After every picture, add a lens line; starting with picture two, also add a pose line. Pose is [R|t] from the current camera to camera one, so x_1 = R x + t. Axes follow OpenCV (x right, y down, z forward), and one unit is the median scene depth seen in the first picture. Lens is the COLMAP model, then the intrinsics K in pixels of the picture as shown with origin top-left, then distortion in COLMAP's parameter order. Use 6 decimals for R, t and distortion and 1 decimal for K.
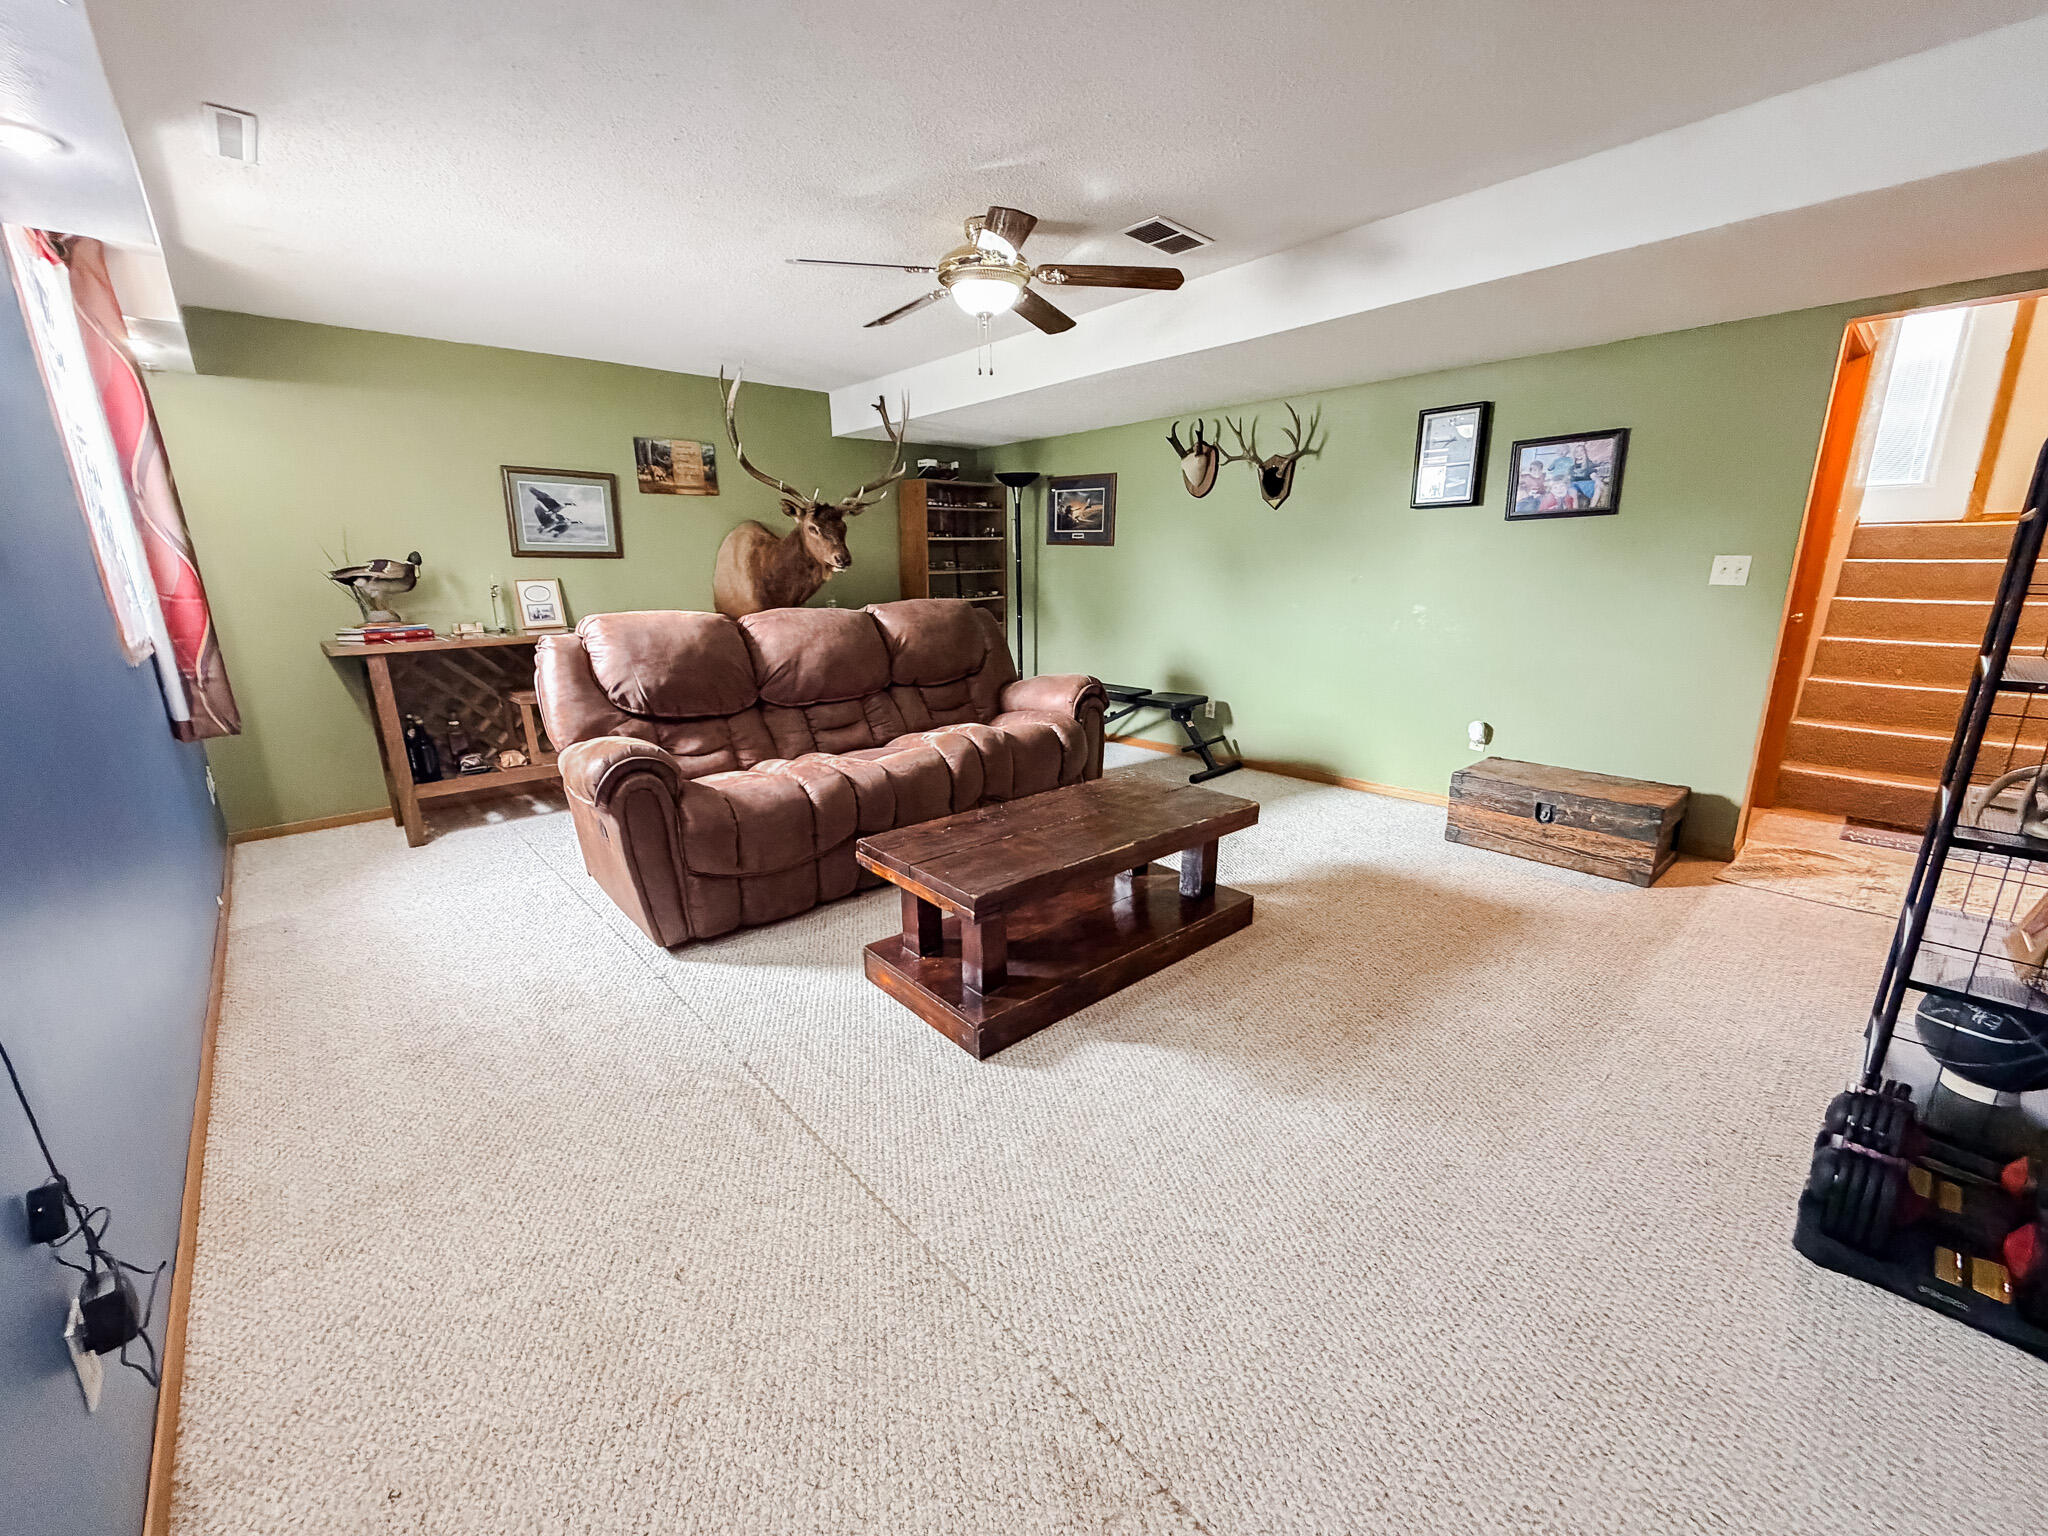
lens RADIAL K [[814.3, 0, 1015.9], [0, 814.3, 777.2], [0, 0, 1]] dist [-0.000513, -0.000248]
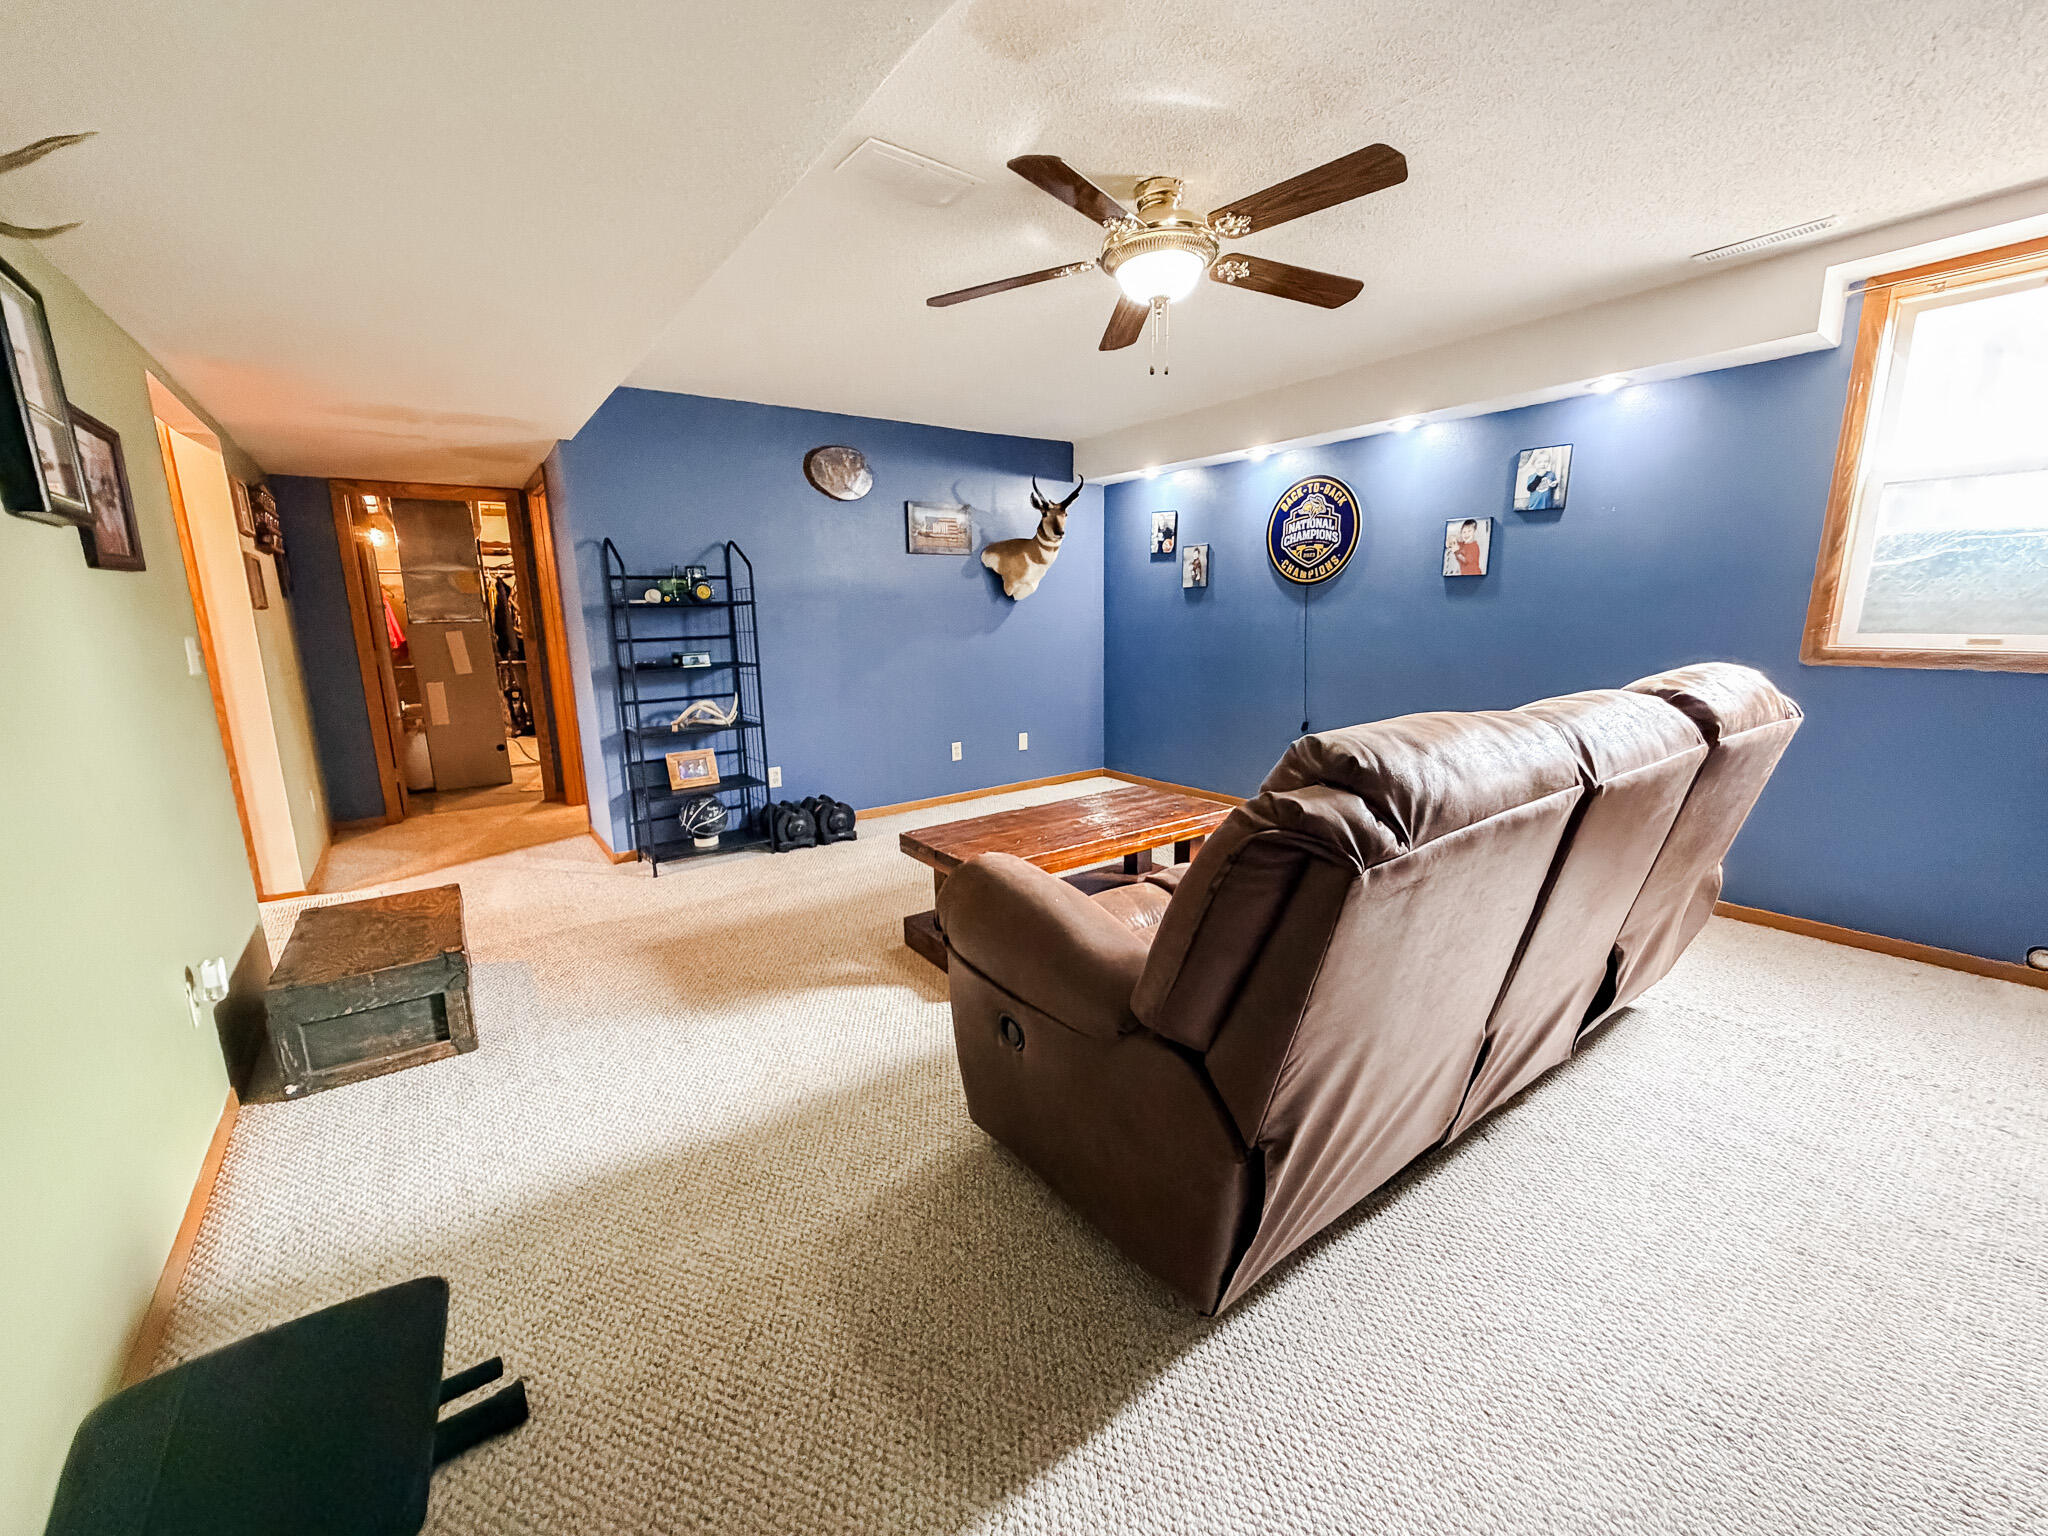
lens RADIAL K [[814.3, 0, 1003.6], [0, 814.3, 775.6], [0, 0, 1]] dist [-0.000513, -0.000248]
pose [[-0.993250, 0.011947, 0.115378, 0.018924], [0.062421, 0.893426, 0.444853, -0.331668], [-0.097767, 0.449052, -0.888141, 1.234030]]
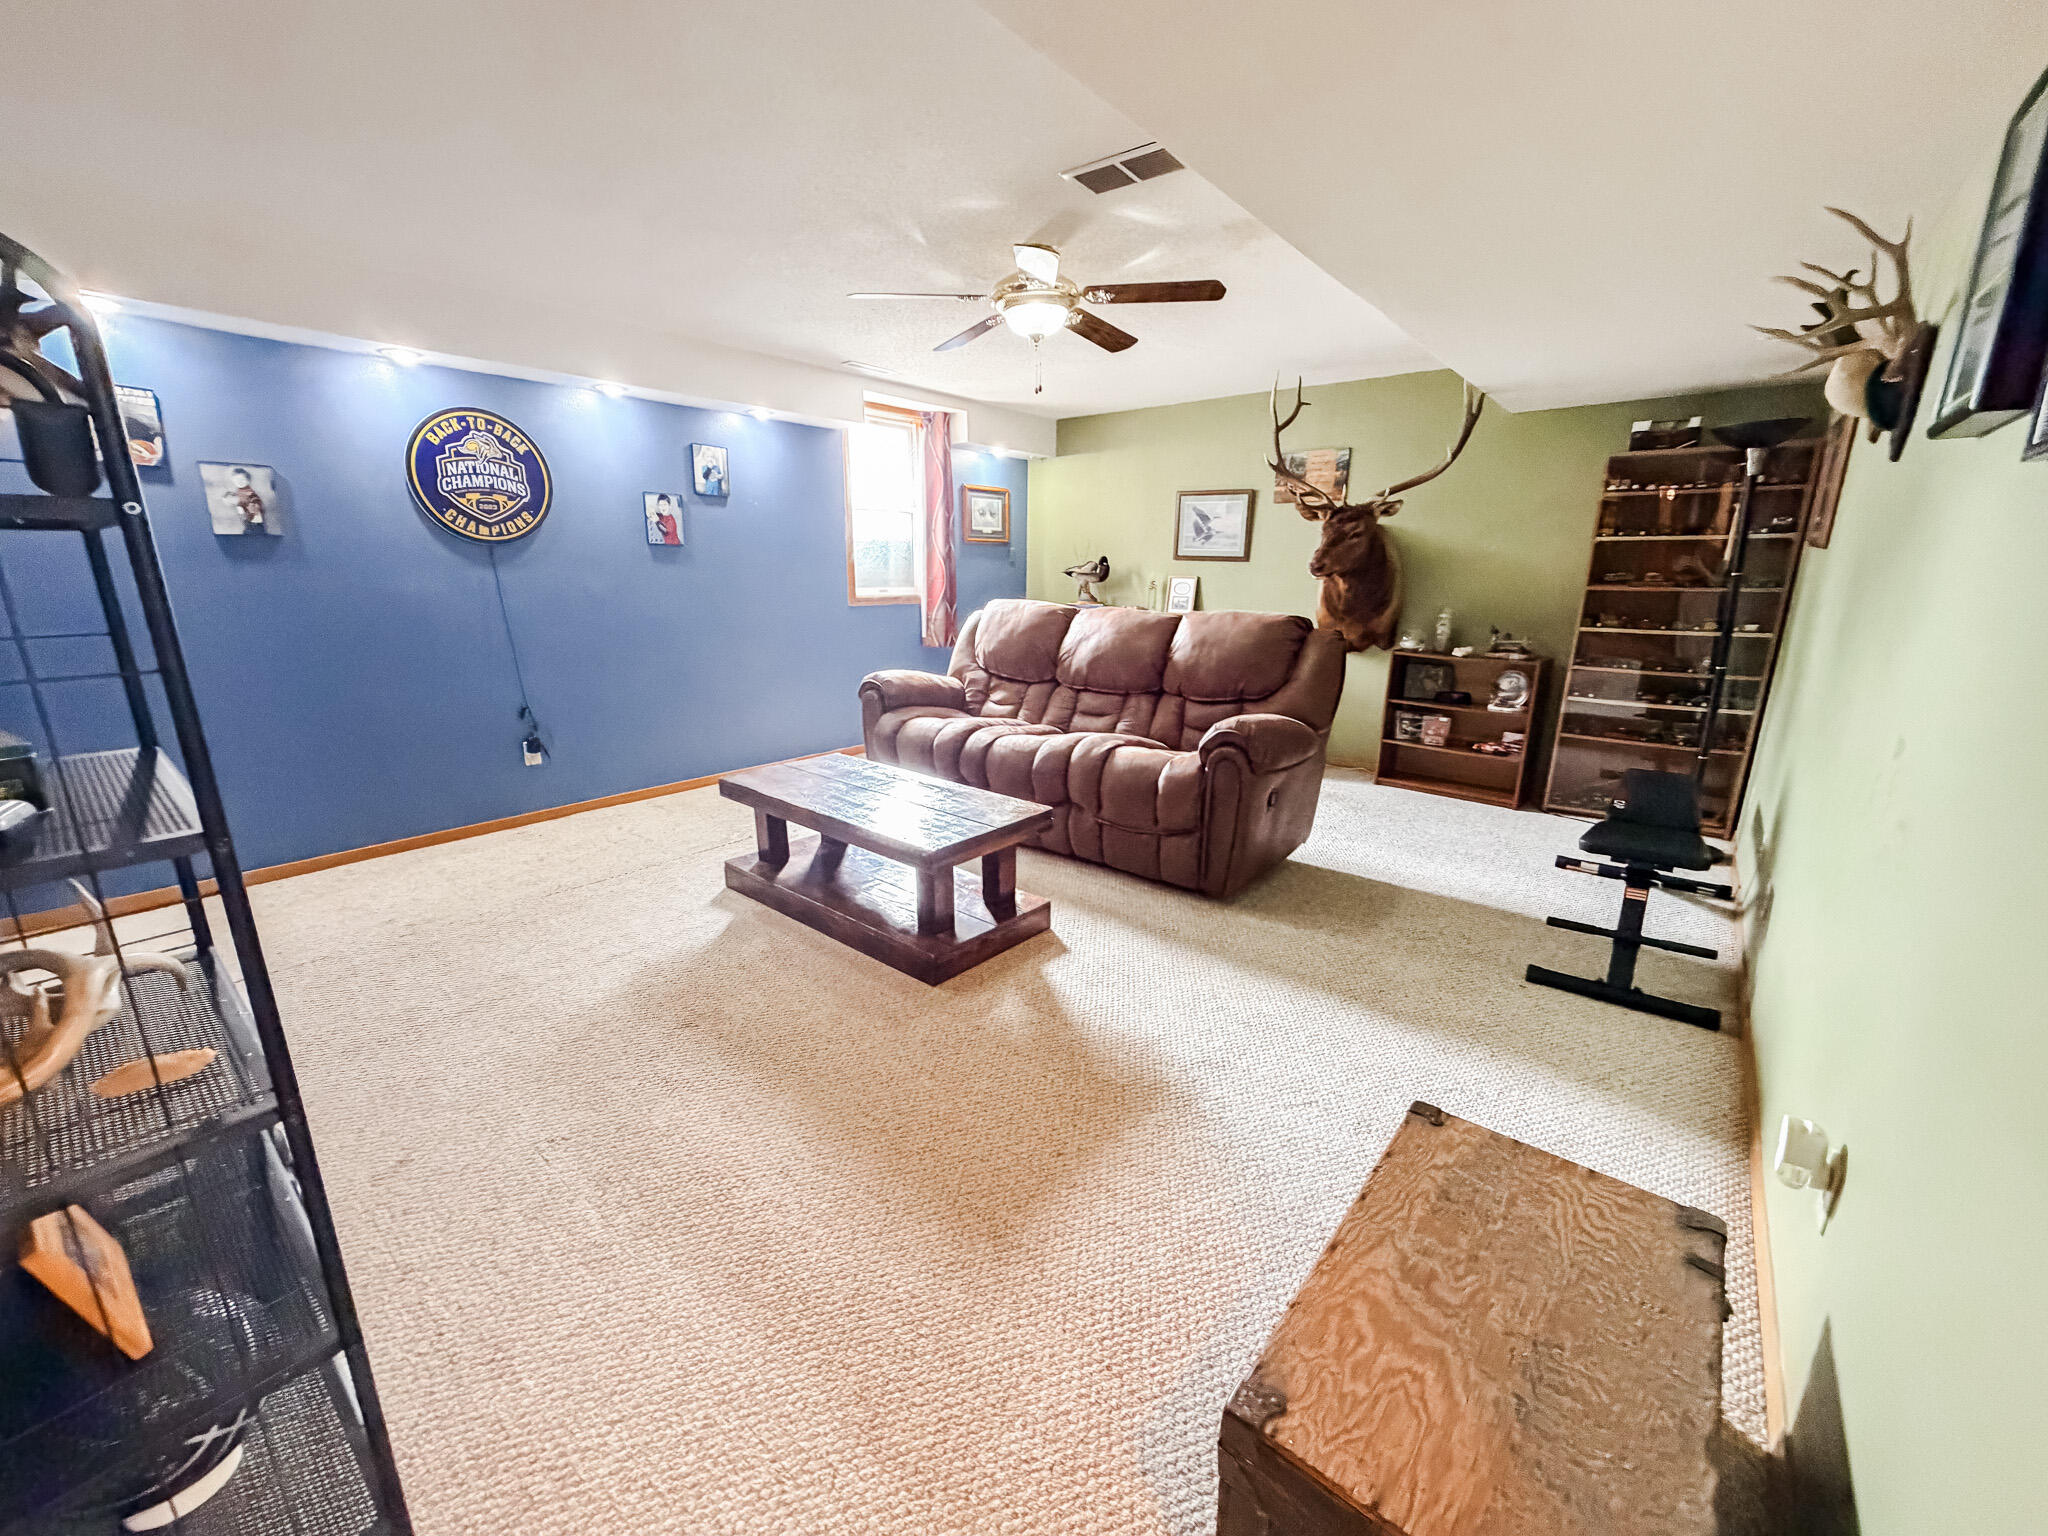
lens RADIAL K [[814.3, 0, 1016.4], [0, 814.3, 777.4], [0, 0, 1]] dist [-0.000513, -0.000248]
pose [[0.142547, 0.265188, -0.953601, 0.717686], [-0.262746, 0.939013, 0.221855, -0.166356], [0.954277, 0.218930, 0.203530, 0.569124]]
